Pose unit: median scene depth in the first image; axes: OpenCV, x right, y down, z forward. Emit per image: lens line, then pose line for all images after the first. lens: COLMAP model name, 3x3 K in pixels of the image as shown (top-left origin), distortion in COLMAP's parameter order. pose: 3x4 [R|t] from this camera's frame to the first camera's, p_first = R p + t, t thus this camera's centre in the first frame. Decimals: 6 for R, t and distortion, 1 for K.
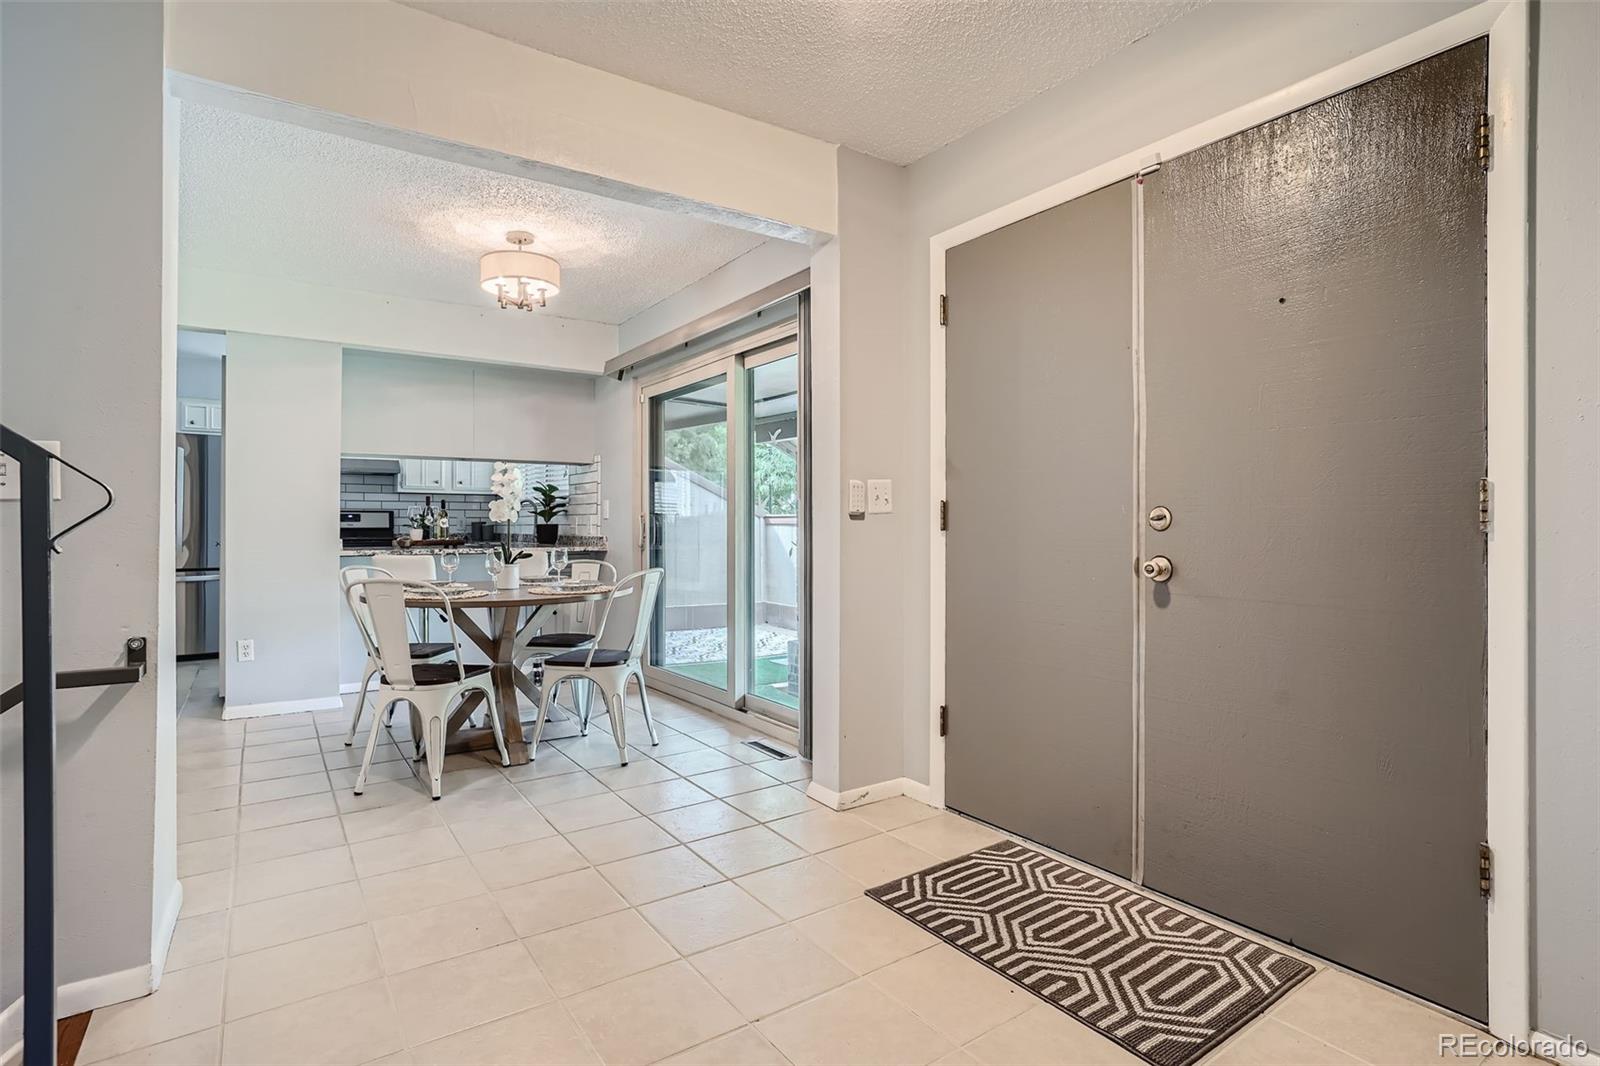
lens RADIAL K [[784.3, 0, 800.0], [0, 784.3, 533.0], [0, 0, 1]] dist [0.000312, 0.000013]
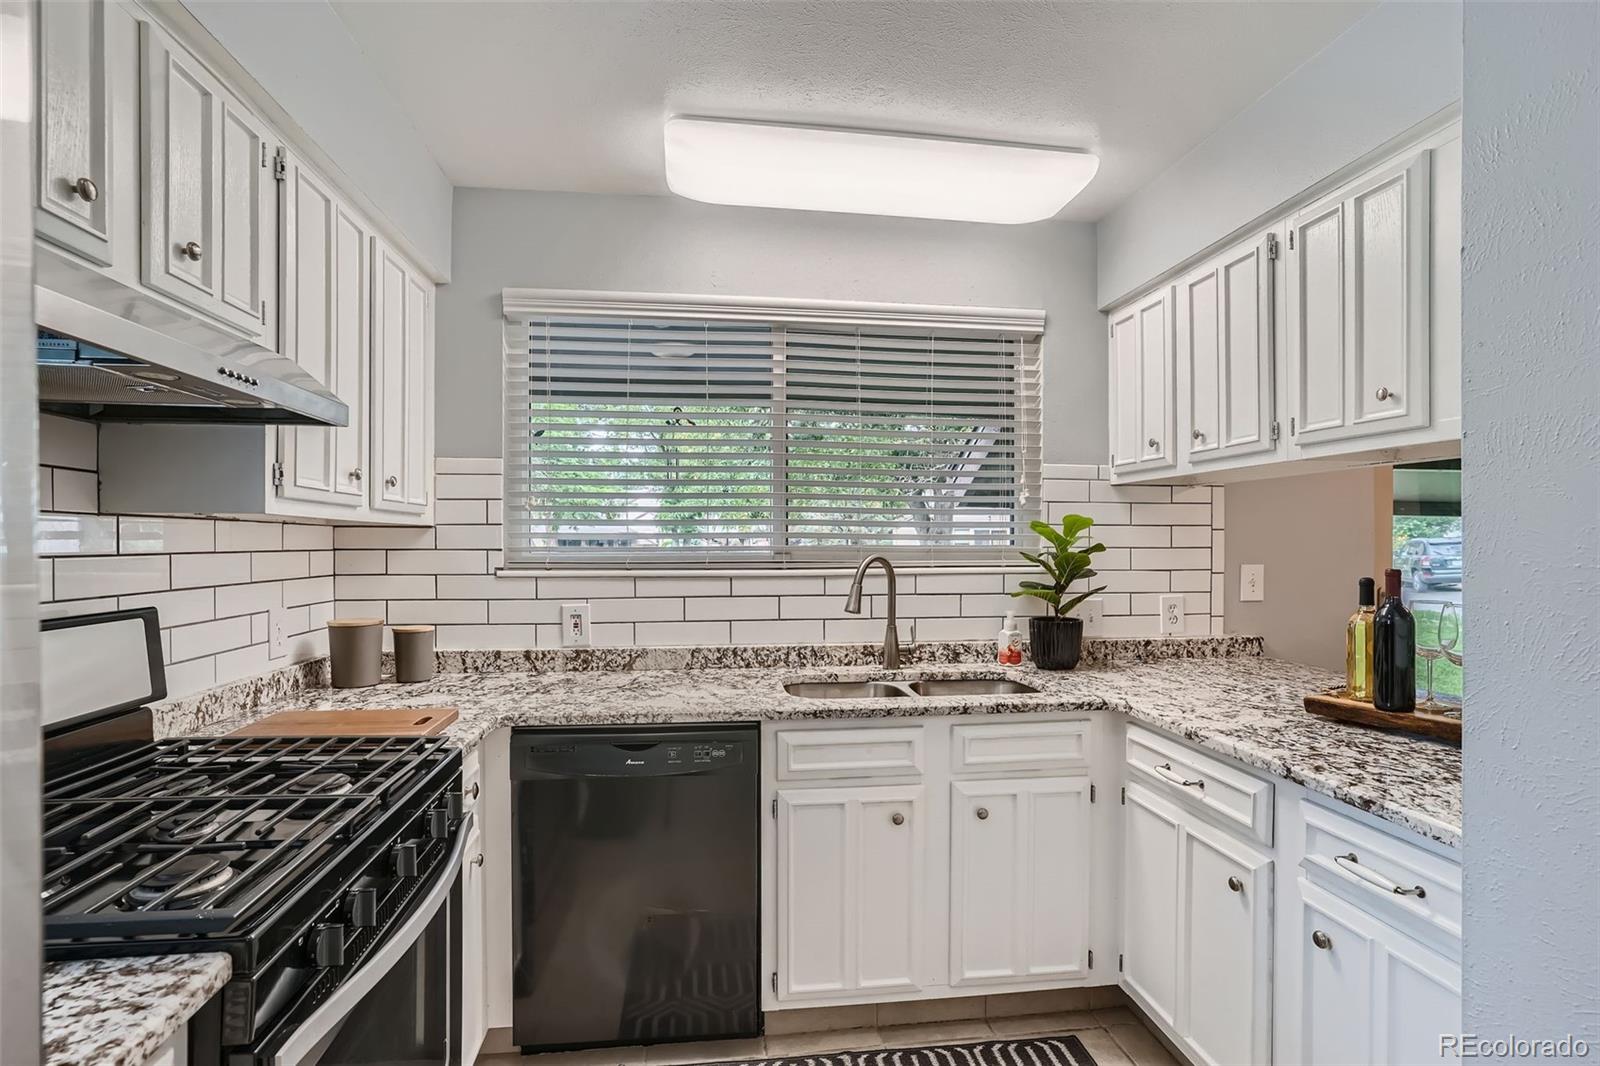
lens RADIAL K [[784.3, 0, 800.0], [0, 784.3, 533.0], [0, 0, 1]] dist [0.000312, 0.000013]
pose [[0.457425, -0.000495, 0.889248, -0.701530], [0.003334, 0.999994, -0.001158, -0.052308], [-0.889242, 0.003494, 0.457423, 0.847017]]
